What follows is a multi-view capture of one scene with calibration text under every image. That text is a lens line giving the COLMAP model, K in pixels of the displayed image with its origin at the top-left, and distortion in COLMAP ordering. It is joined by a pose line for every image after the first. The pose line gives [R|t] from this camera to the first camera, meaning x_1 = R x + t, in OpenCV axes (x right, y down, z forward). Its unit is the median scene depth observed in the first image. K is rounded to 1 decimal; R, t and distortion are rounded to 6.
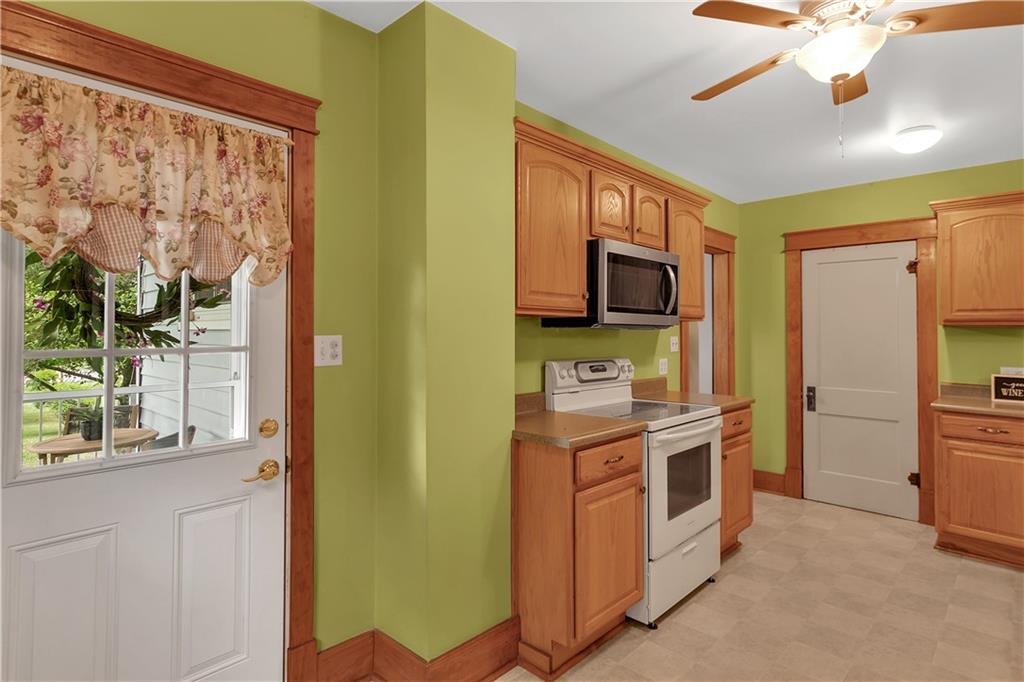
lens RADIAL K [[538.3, 0, 513.2], [0, 538.3, 316.1], [0, 0, 1]] dist [-0.001862, 0.018367]
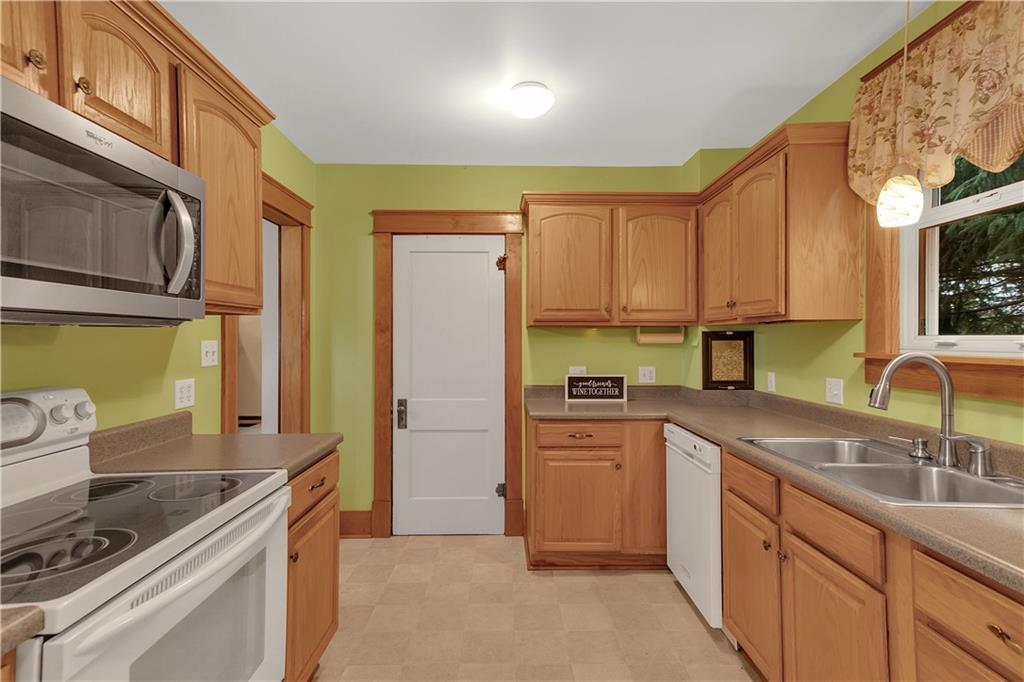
lens RADIAL K [[499.2, 0, 520.9], [0, 499.2, 339.9], [0, 0, 1]] dist [-0.001253, 0.020664]
pose [[0.700625, -0.008784, 0.713475, 0.160089], [-0.016841, 0.999442, 0.028843, 0.016841], [-0.713331, -0.032224, 0.700086, 0.402479]]
